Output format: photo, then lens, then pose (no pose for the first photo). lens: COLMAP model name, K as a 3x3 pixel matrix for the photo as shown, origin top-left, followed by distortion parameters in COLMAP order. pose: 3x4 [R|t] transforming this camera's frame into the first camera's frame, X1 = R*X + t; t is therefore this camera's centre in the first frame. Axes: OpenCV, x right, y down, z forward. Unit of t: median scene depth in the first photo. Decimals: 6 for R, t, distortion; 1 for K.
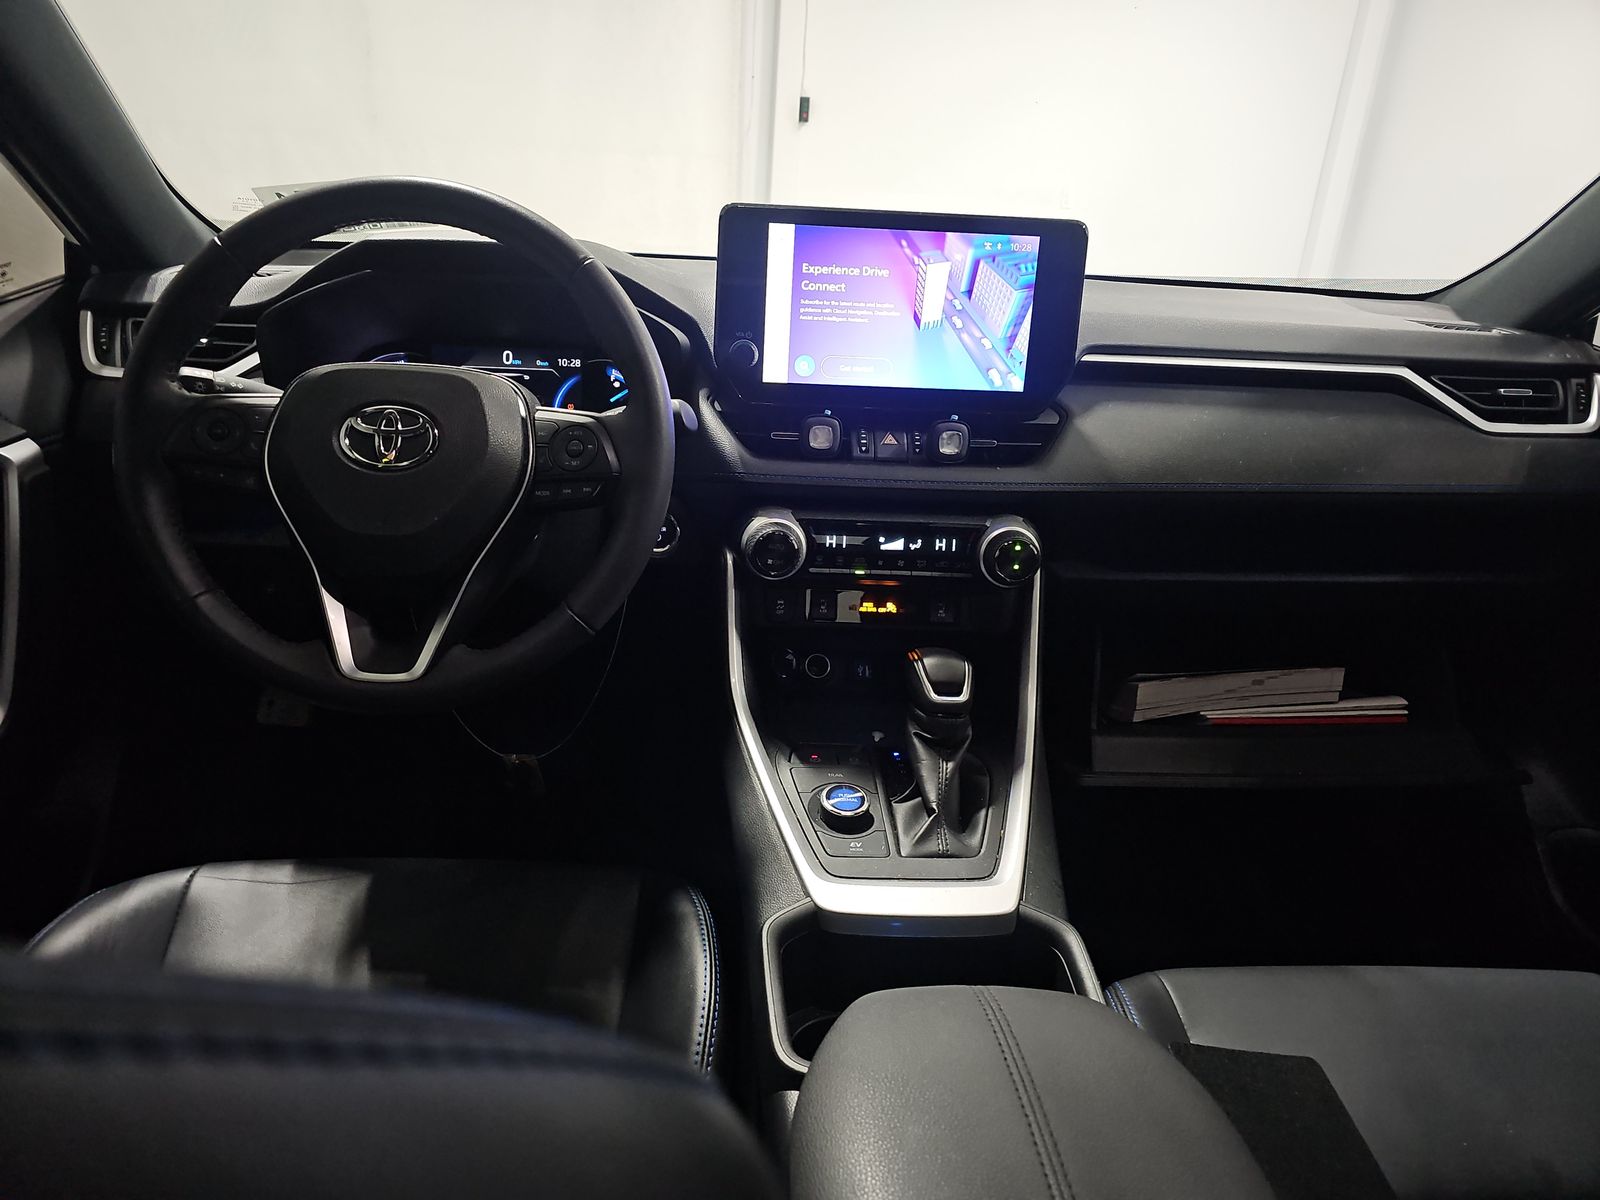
lens RADIAL K [[985.8, 0, 813.9], [0, 985.8, 589.6], [0, 0, 1]] dist [0.026515, -0.025405]
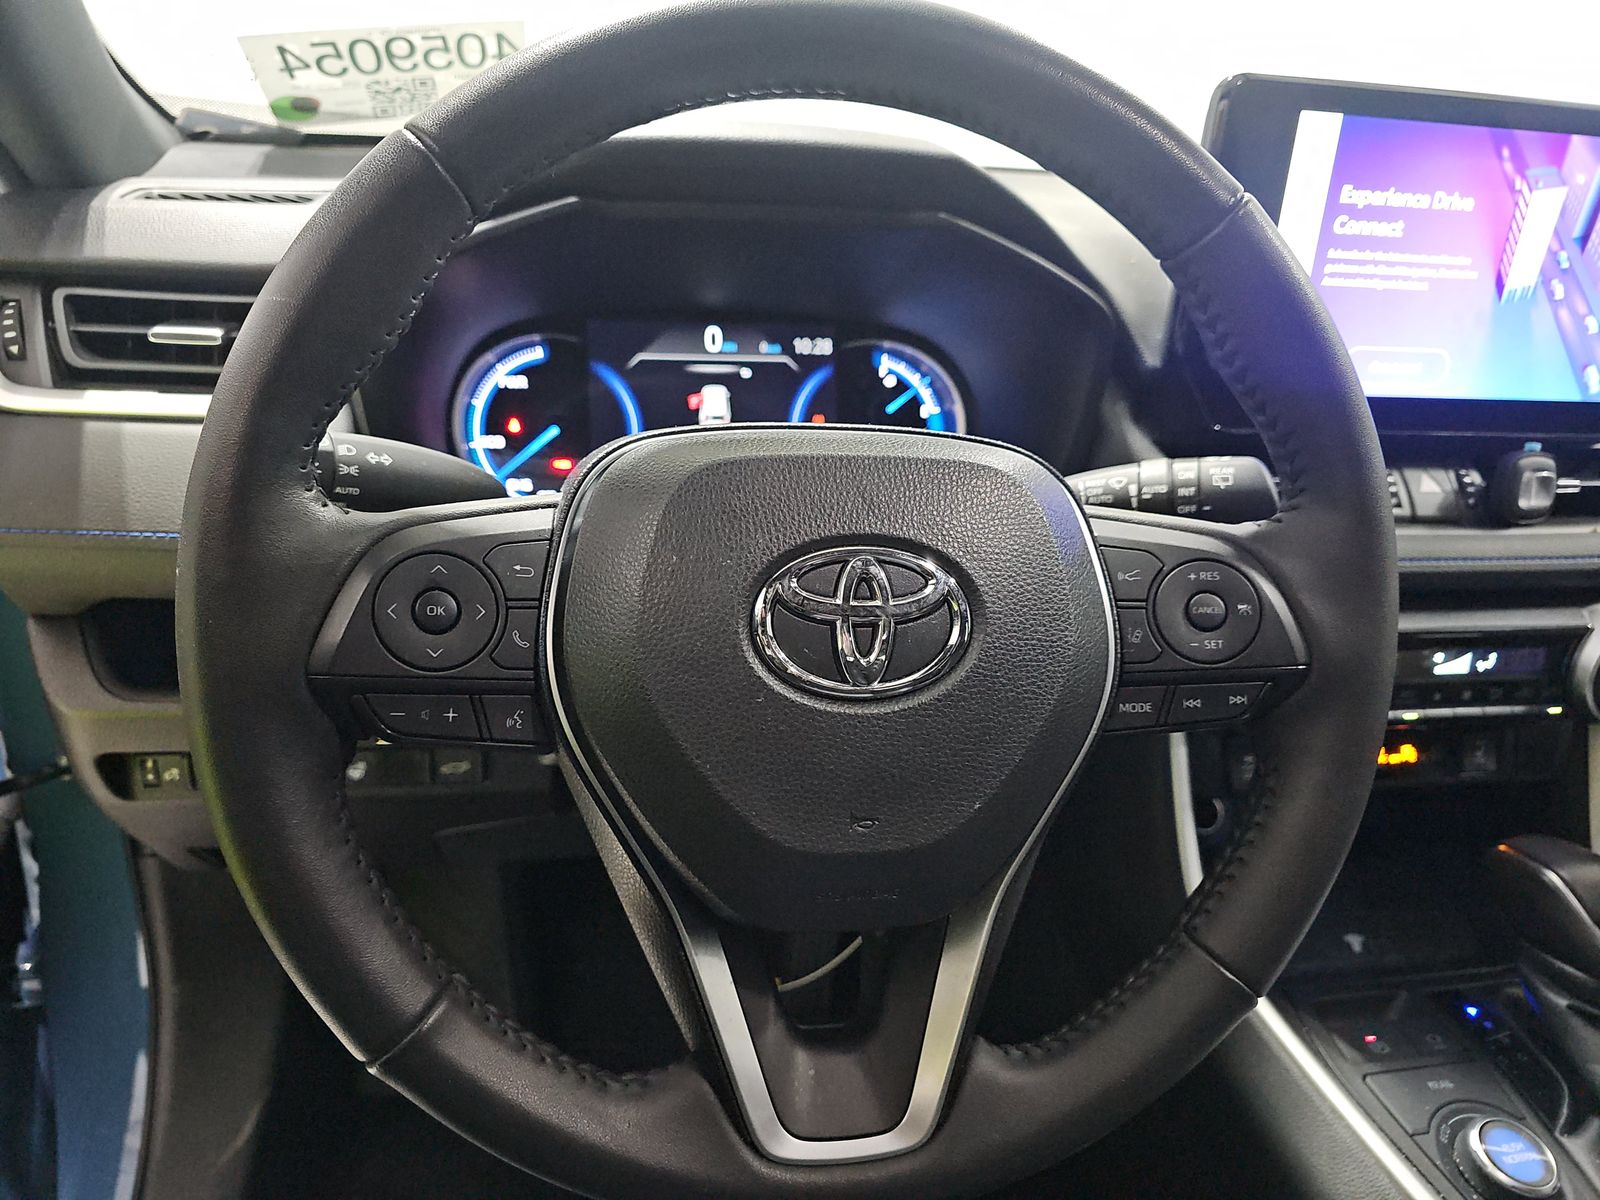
lens RADIAL K [[998.6, 0, 800.0], [0, 998.6, 600.0], [0, 0, 1]] dist [-0.000525, -0.023836]
pose [[0.993319, -0.043010, 0.107085, -0.382097], [0.032010, 0.994228, 0.102405, -0.160380], [-0.110872, -0.098293, 0.988962, 0.444114]]
